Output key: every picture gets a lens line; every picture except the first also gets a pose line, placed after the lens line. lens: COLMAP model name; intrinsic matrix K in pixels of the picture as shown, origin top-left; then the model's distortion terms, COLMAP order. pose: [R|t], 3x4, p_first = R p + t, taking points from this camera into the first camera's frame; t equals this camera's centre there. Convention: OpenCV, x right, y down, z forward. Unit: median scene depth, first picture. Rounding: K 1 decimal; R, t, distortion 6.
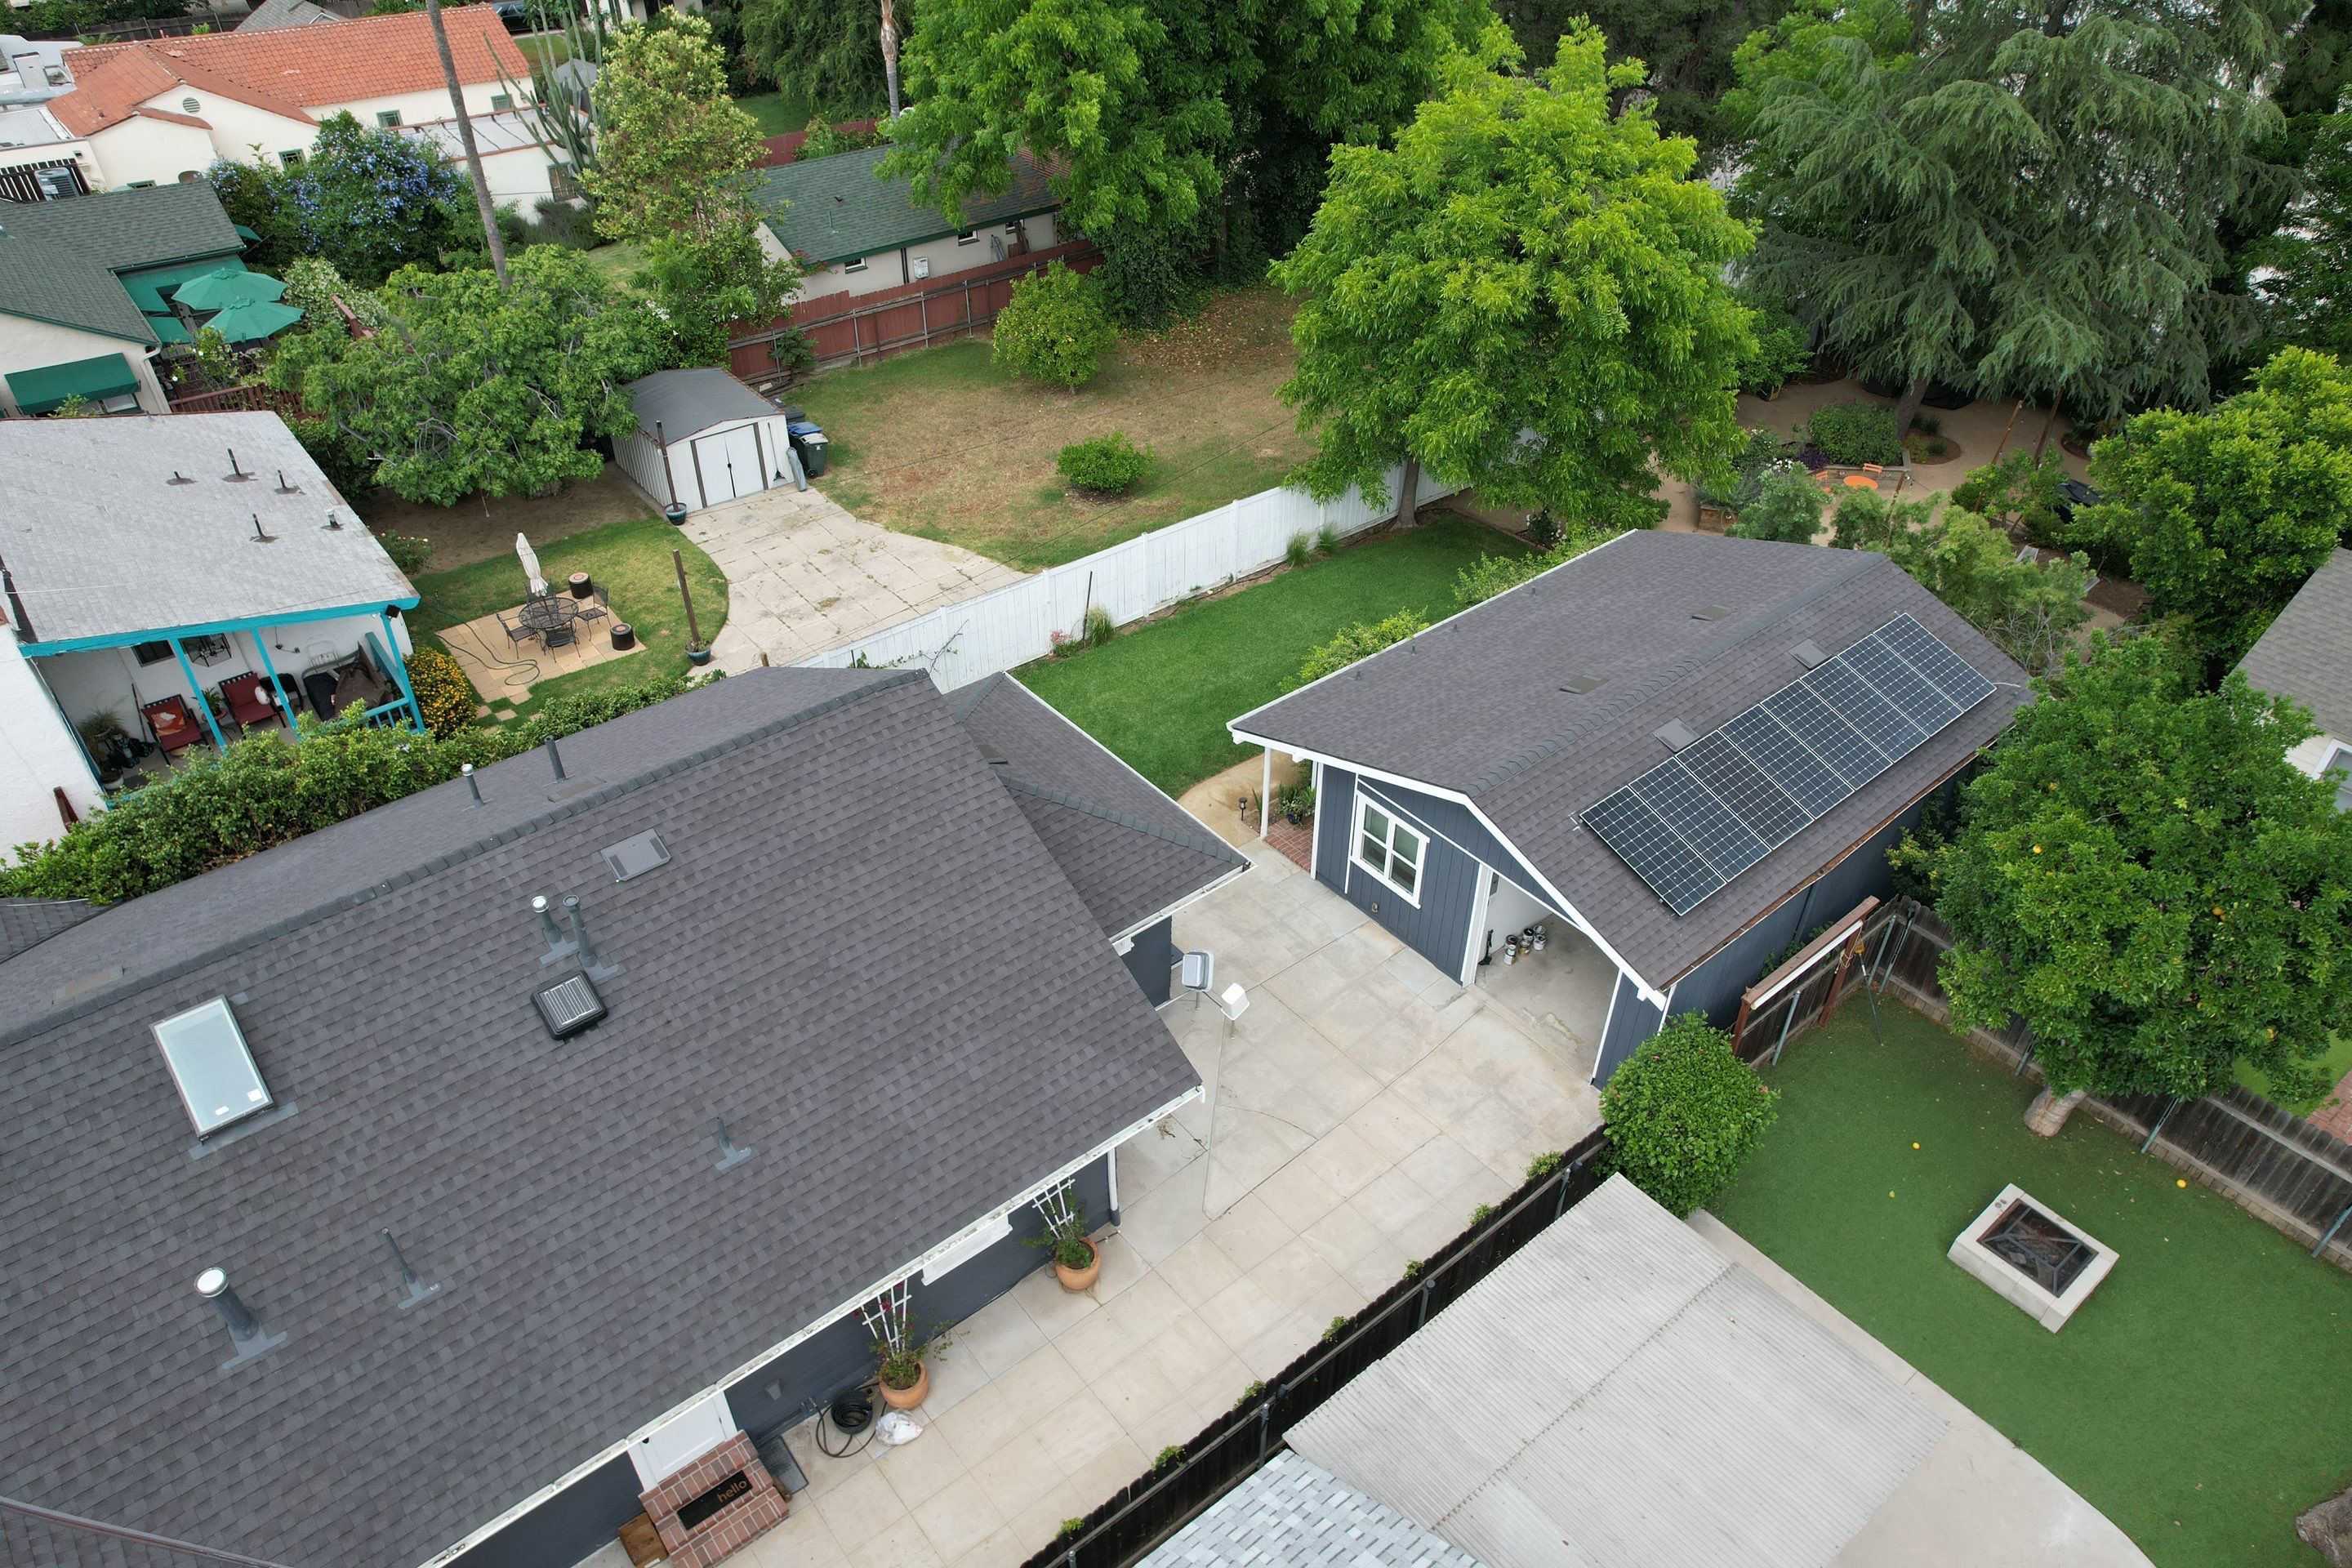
lens RADIAL K [[1509.7, 0, 1178.1], [0, 1509.7, 783.4], [0, 0, 1]] dist [-0.076978, 0.070751]
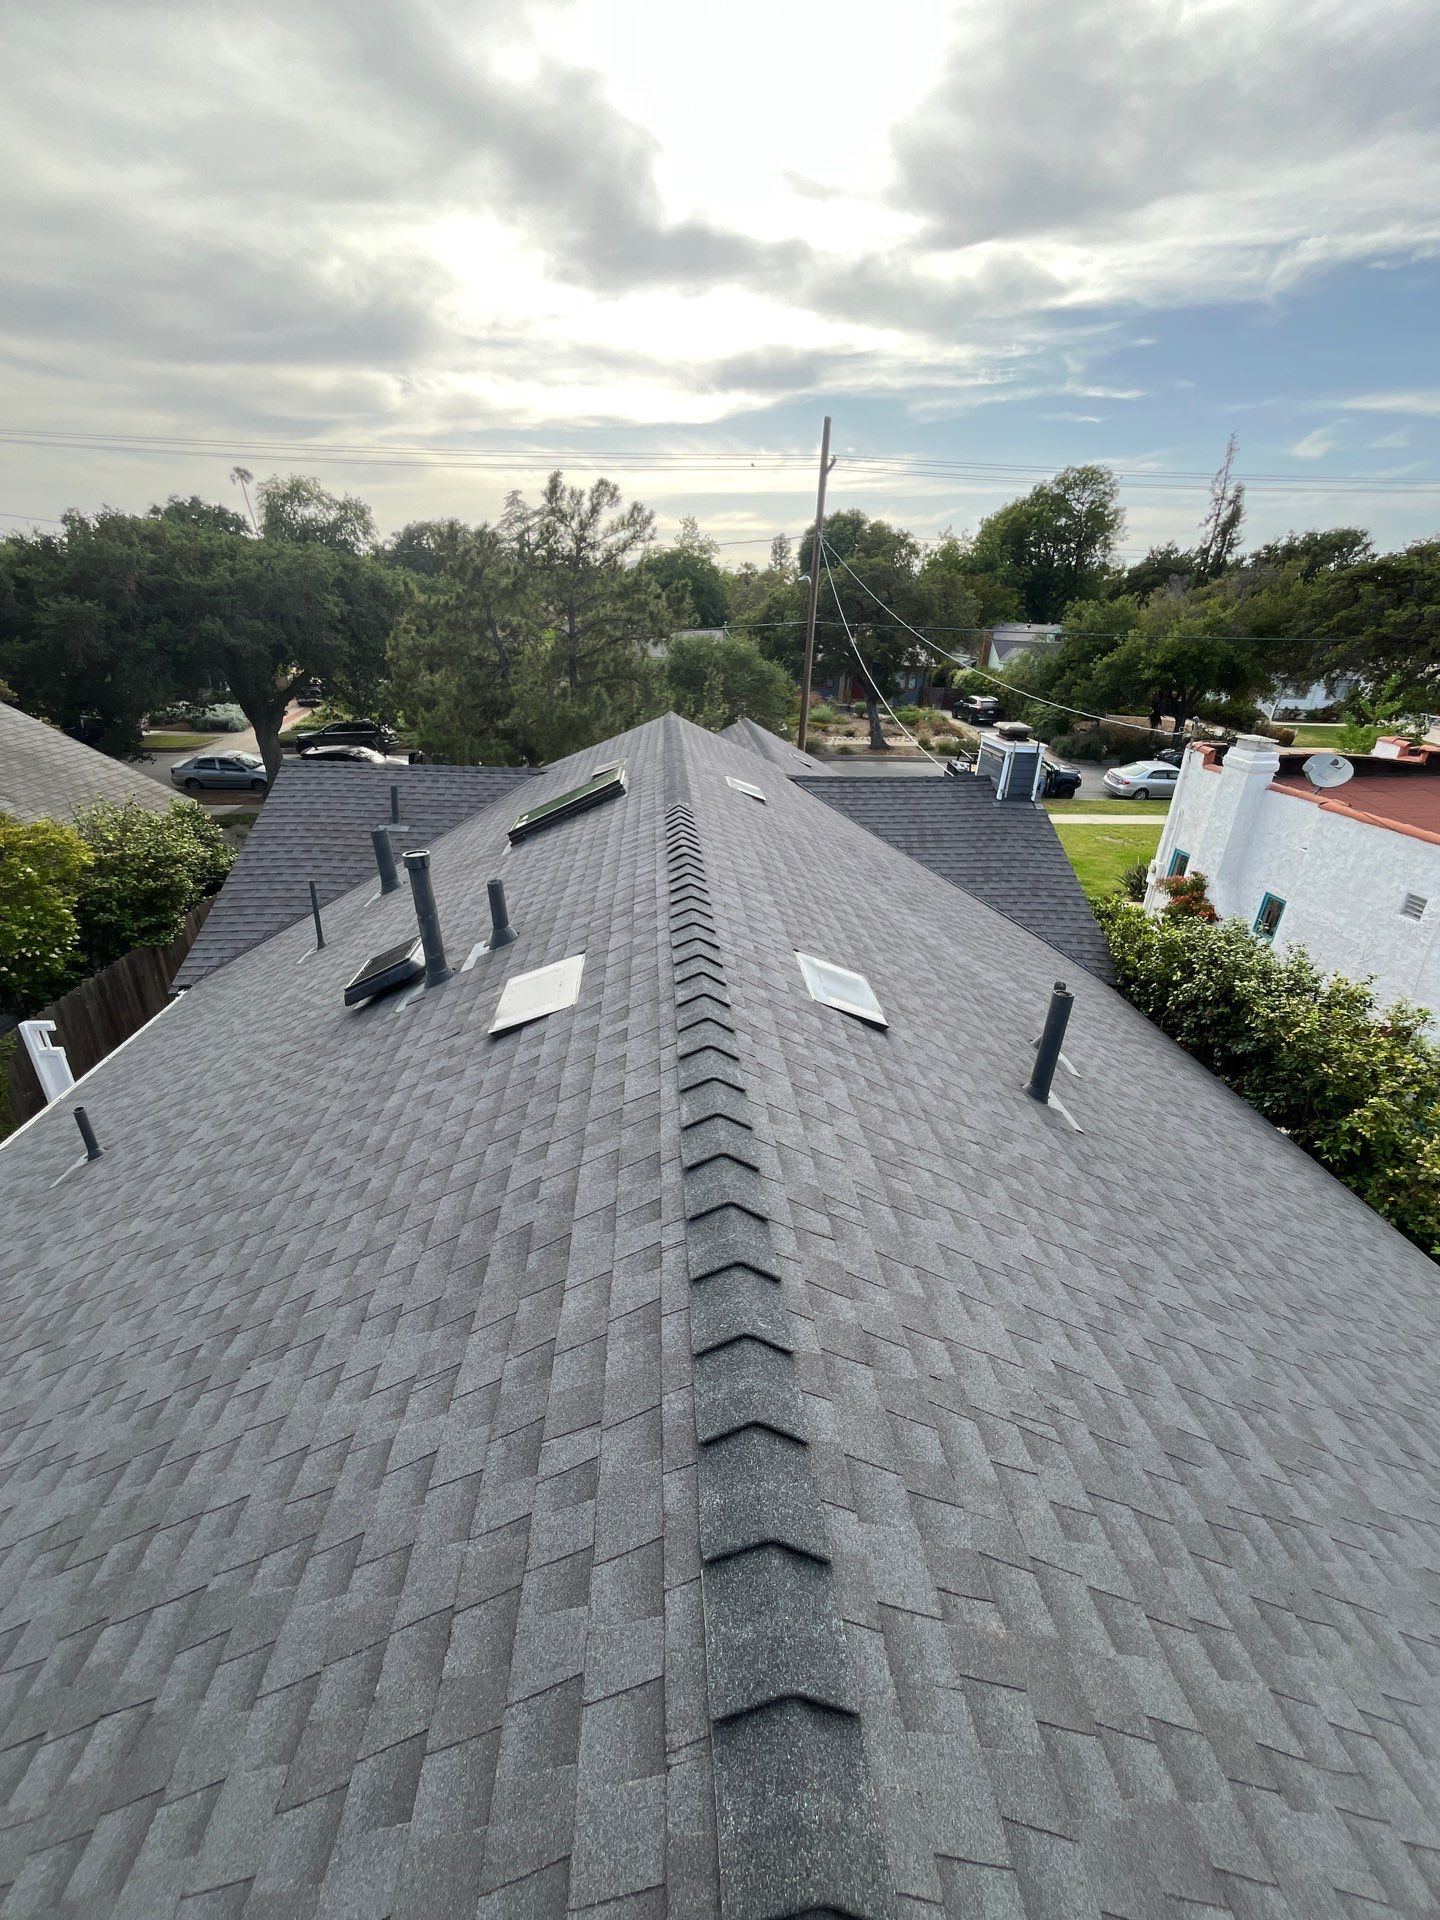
lens RADIAL K [[771.6, 0, 722.3], [0, 771.6, 959.8], [0, 0, 1]] dist [0.000576, -0.000265]
pose [[-0.572644, 0.316212, -0.756366, -0.142502], [-0.528885, 0.562447, 0.635559, -0.091573], [0.626387, 0.763979, -0.154842, 0.699377]]
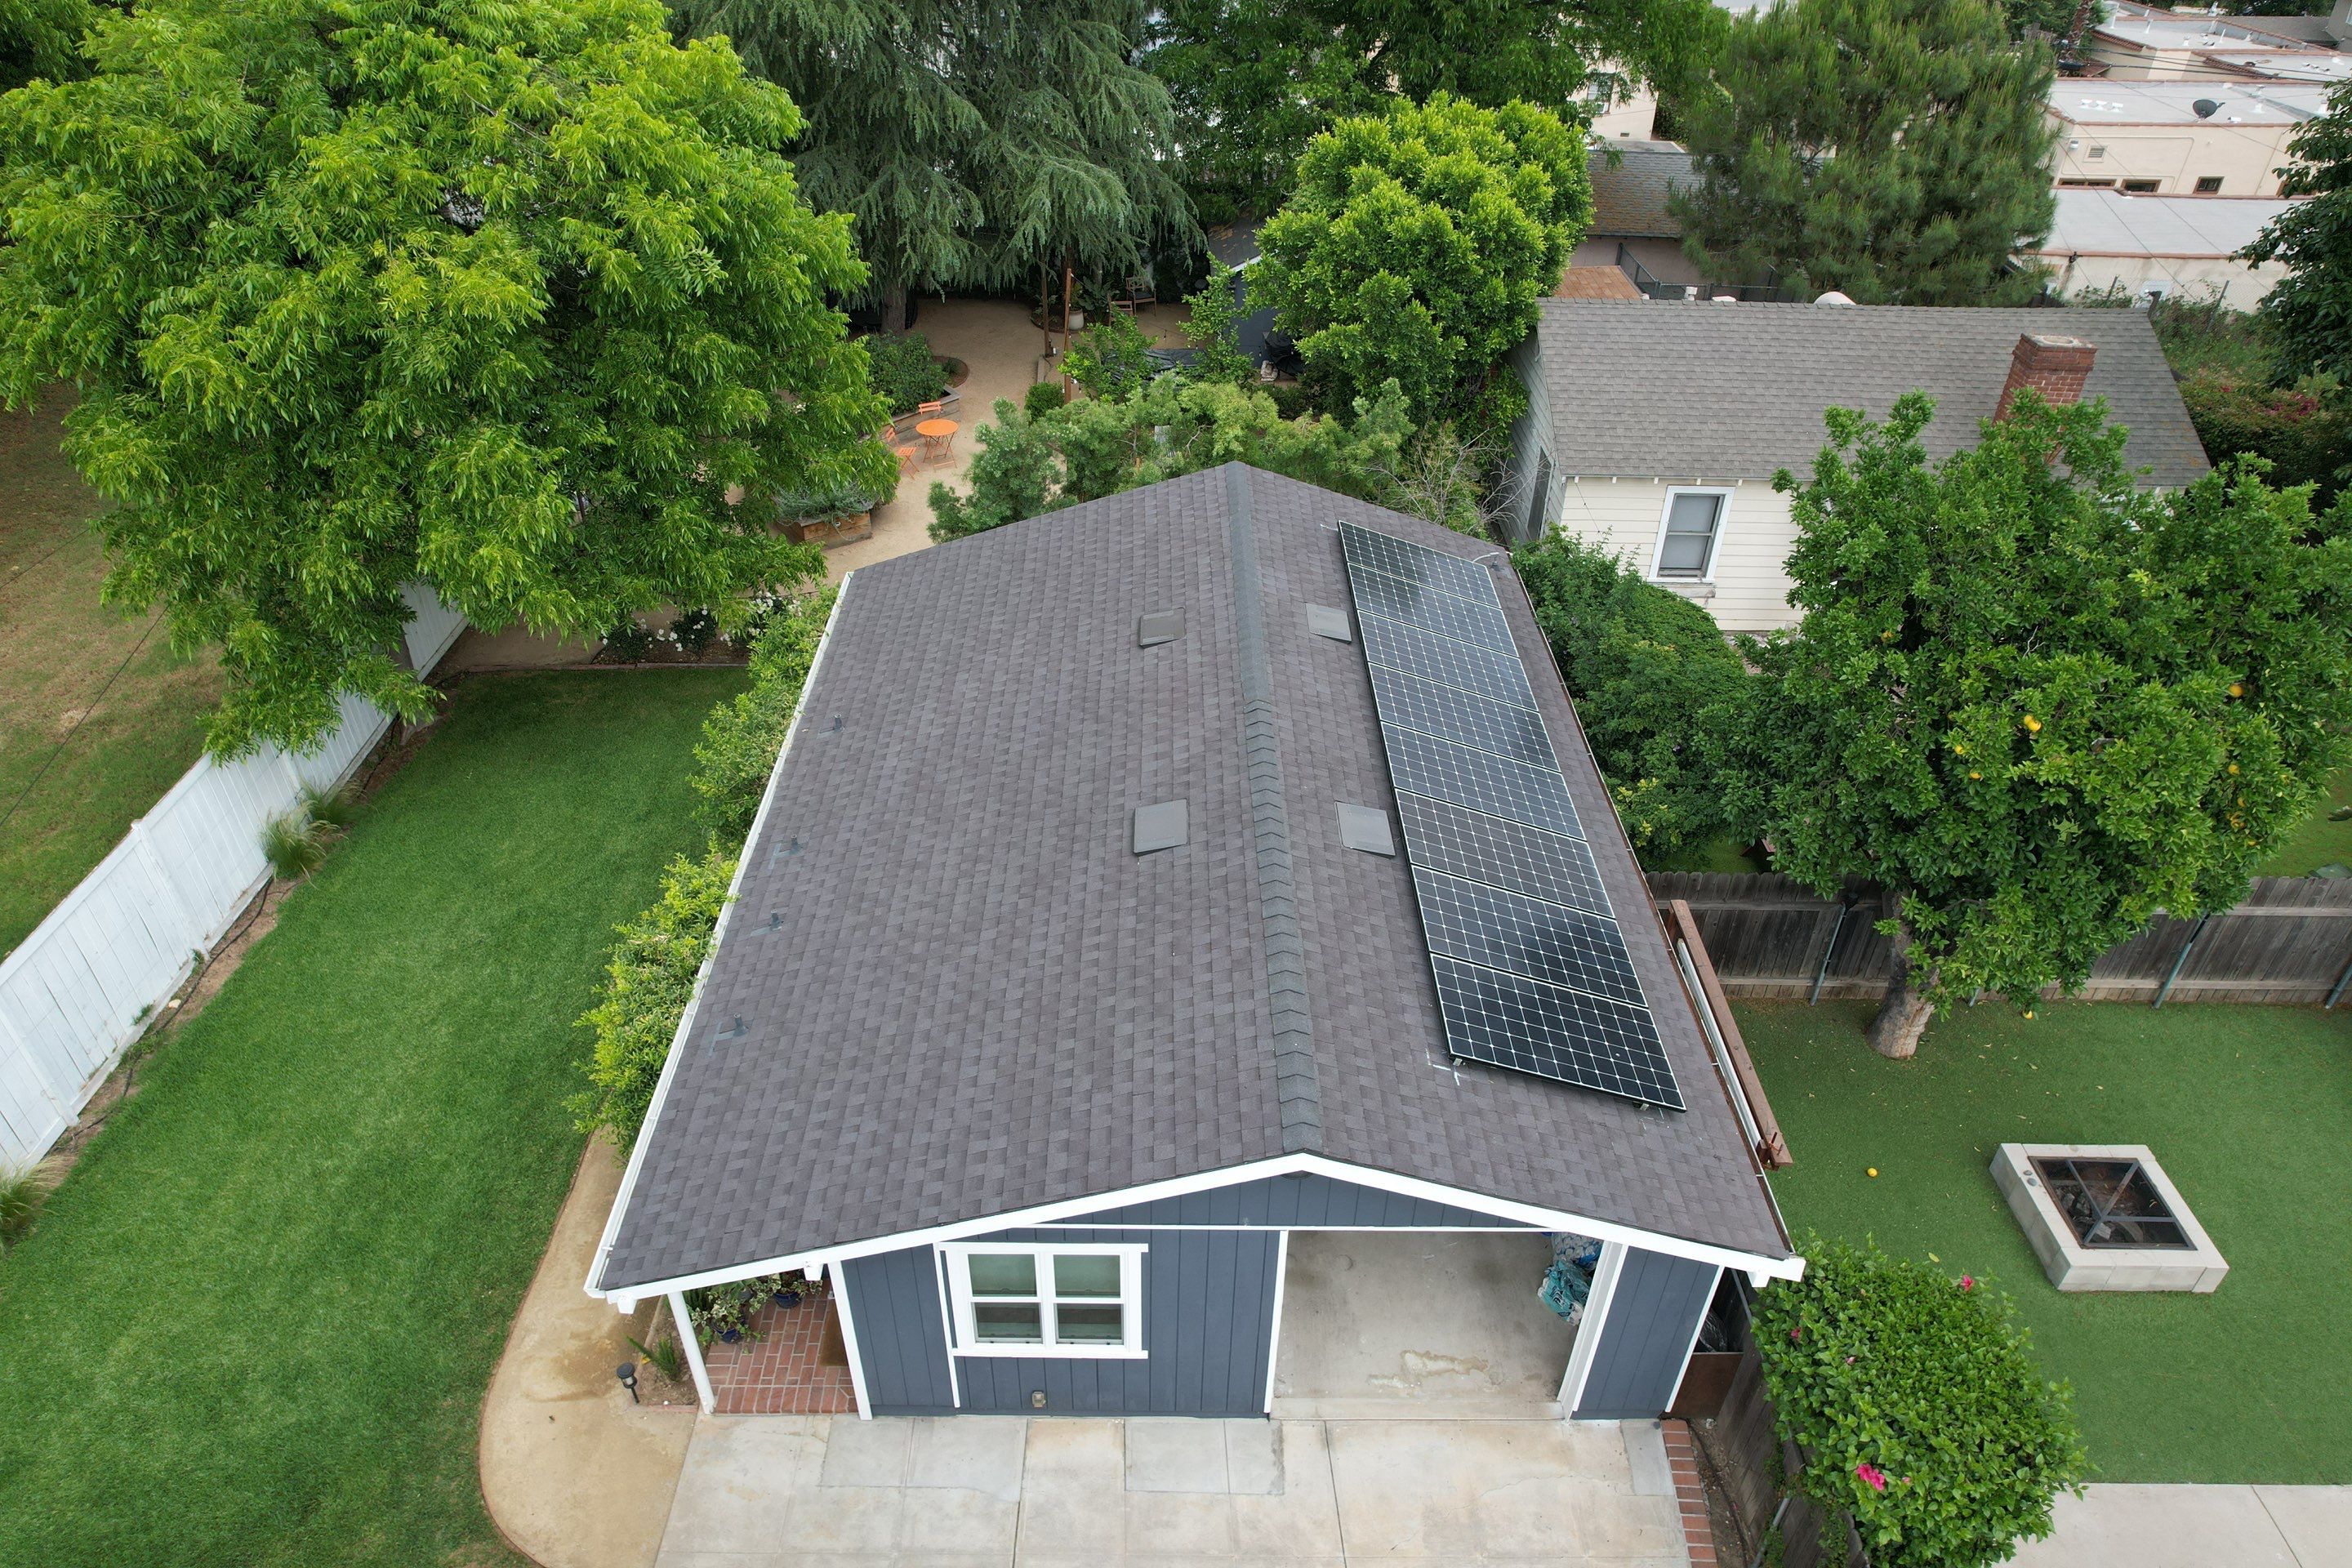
lens RADIAL K [[1509.7, 0, 1171.8], [0, 1509.7, 761.9], [0, 0, 1]] dist [-0.076978, 0.070751]
pose [[0.629152, -0.437884, 0.642203, -0.064392], [0.461095, 0.875397, 0.145161, -0.145039], [-0.625746, 0.204789, 0.752664, 0.502468]]
